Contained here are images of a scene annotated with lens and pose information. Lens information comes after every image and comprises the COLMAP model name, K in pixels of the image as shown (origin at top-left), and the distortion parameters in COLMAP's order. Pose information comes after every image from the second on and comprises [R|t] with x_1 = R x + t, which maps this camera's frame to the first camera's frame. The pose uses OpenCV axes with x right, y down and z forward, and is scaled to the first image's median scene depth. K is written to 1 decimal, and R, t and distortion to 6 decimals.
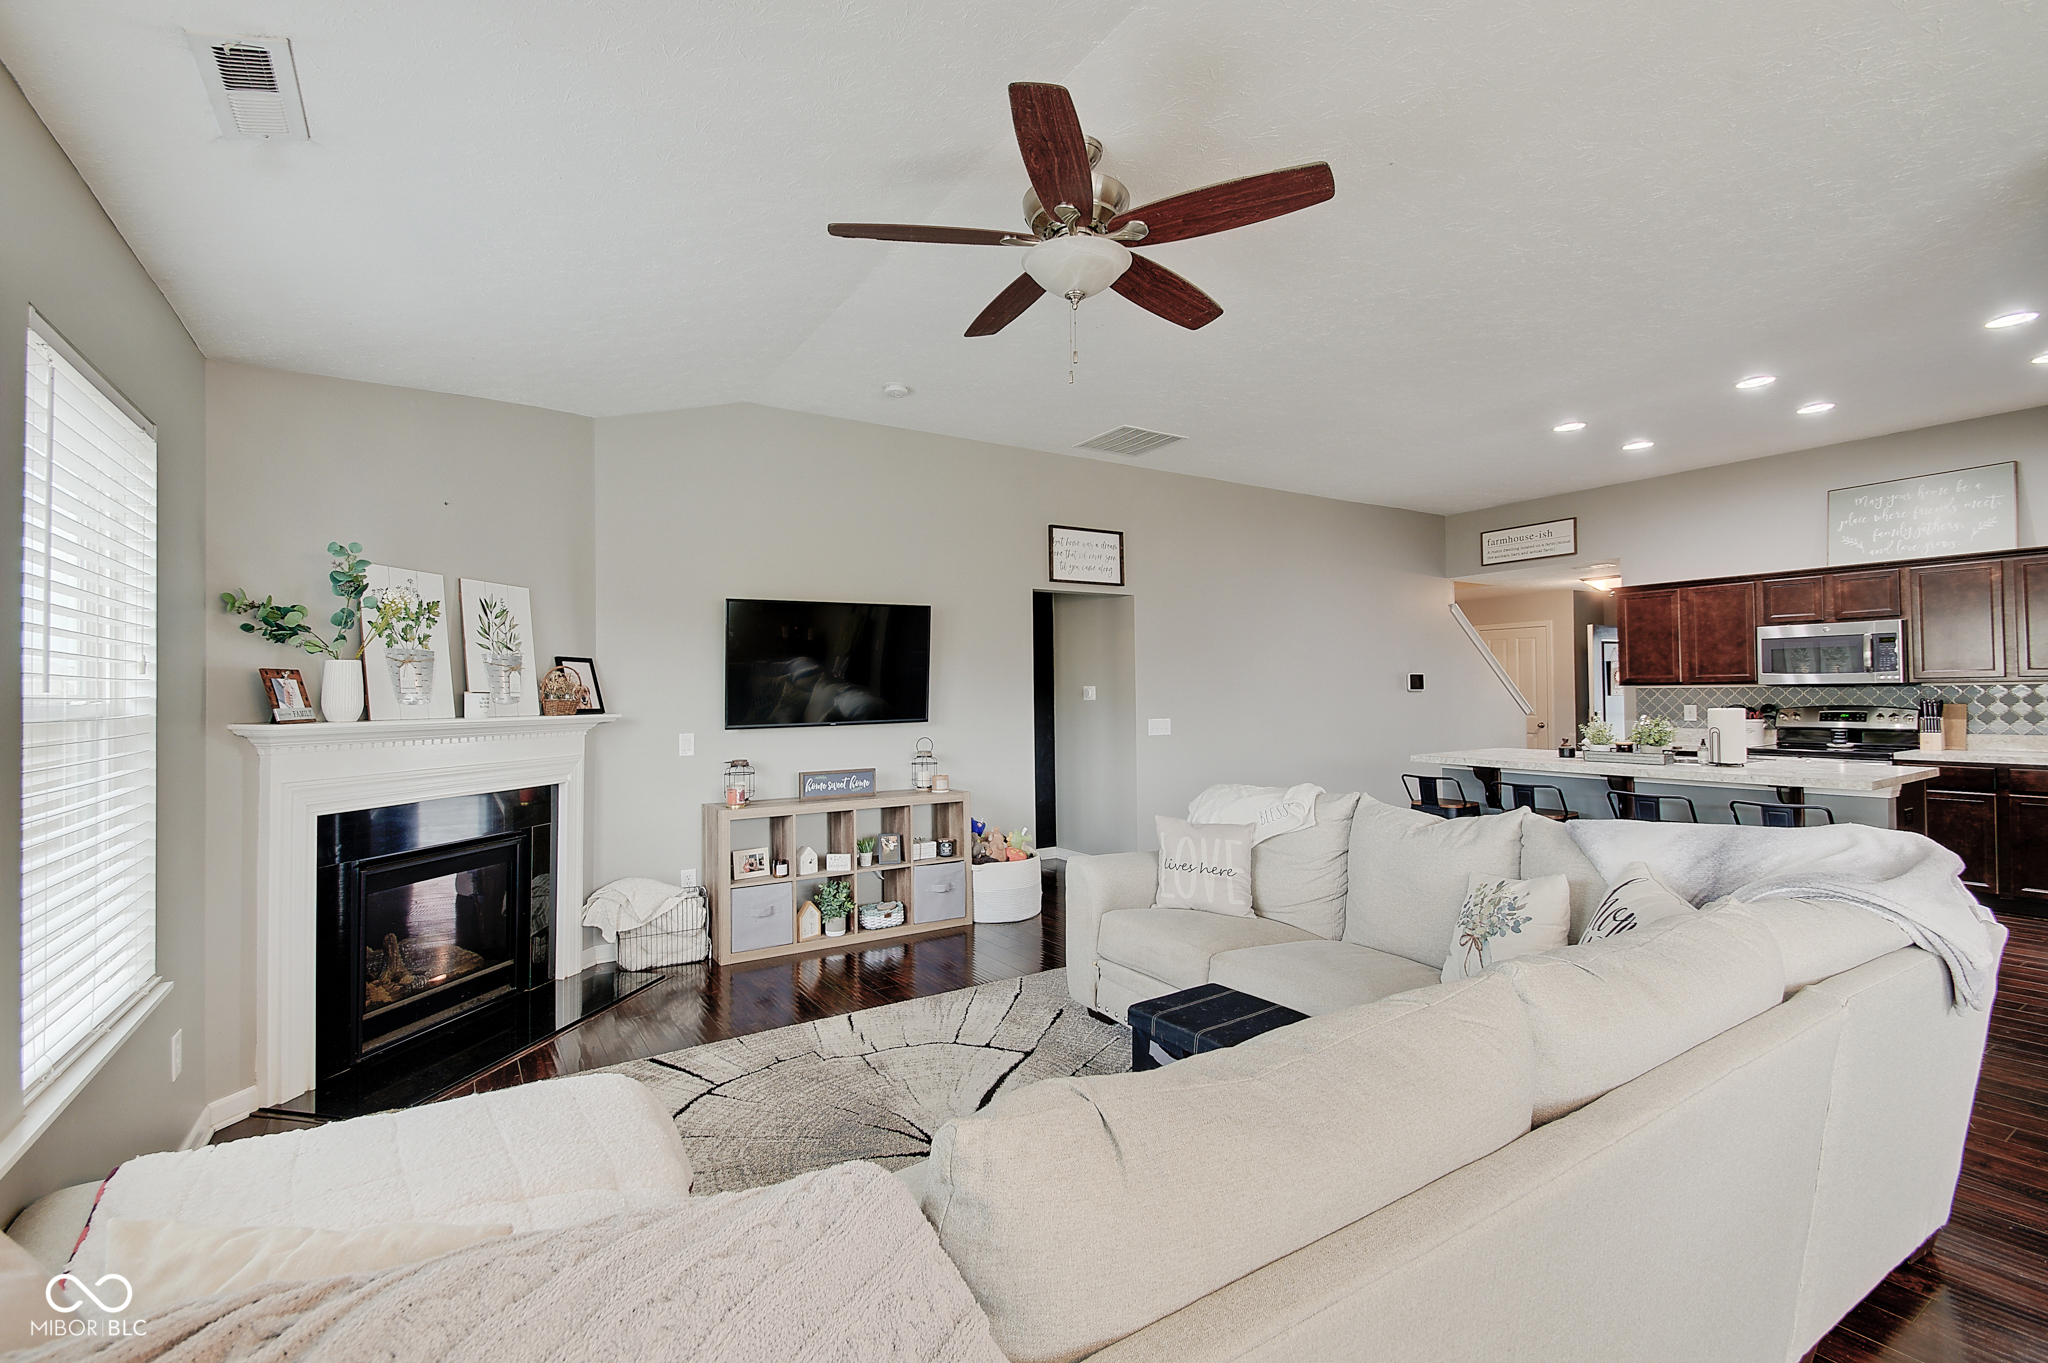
lens RADIAL K [[880.4, 0, 996.0], [0, 880.4, 681.1], [0, 0, 1]] dist [-0.001471, -0.000559]
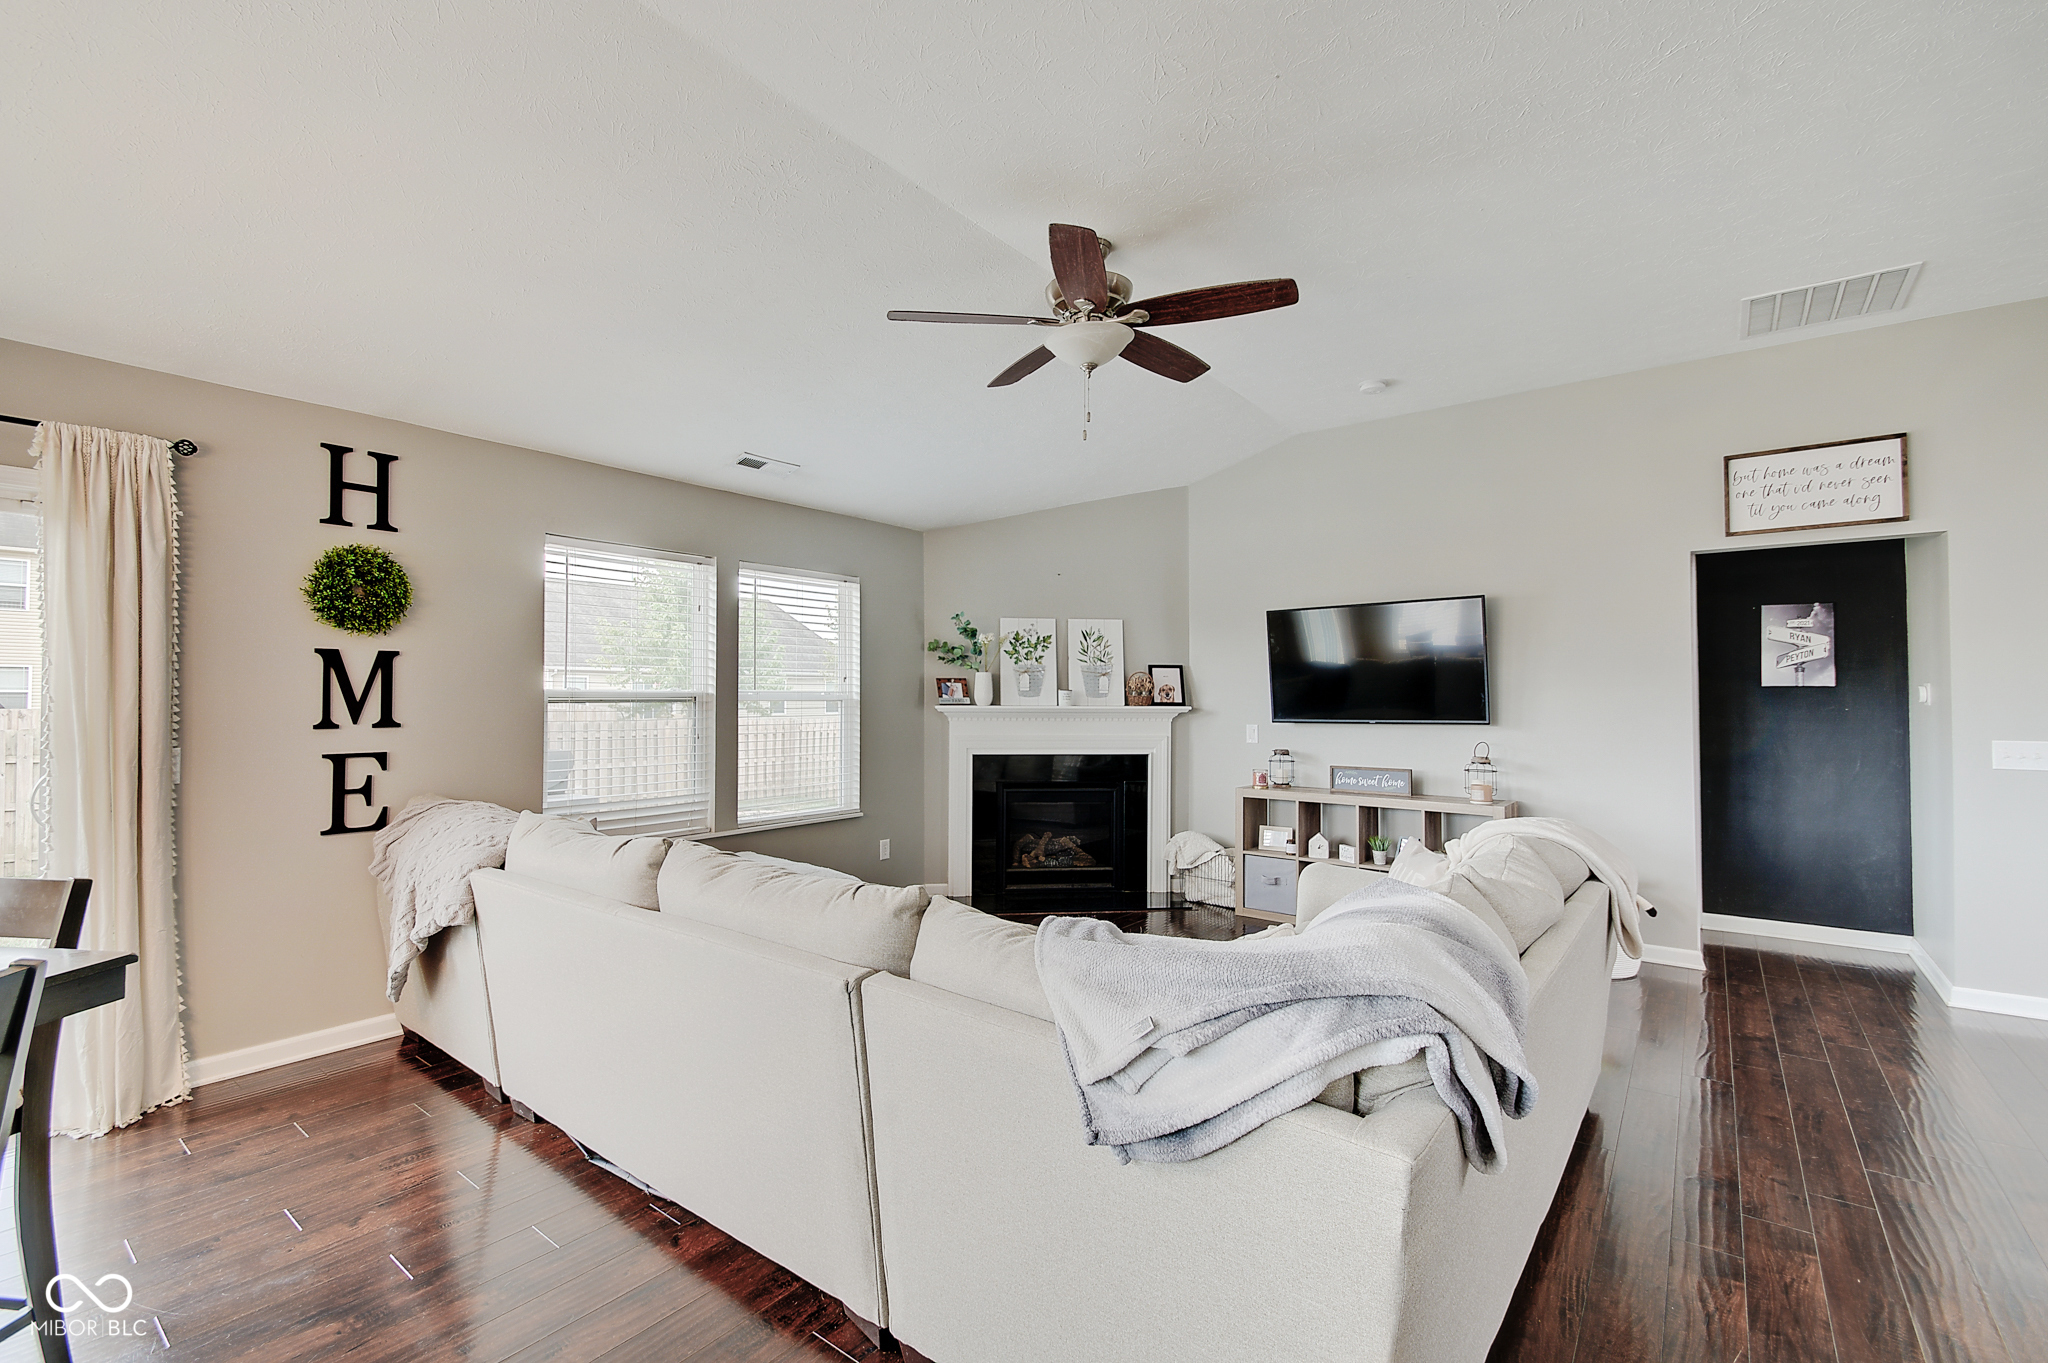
lens RADIAL K [[880.4, 0, 996.0], [0, 880.4, 681.1], [0, 0, 1]] dist [-0.001471, -0.000559]
pose [[0.331885, -0.005205, -0.943306, 0.794522], [0.009135, 0.999956, -0.002303, -0.000738], [0.943276, -0.007853, 0.331918, 0.310093]]
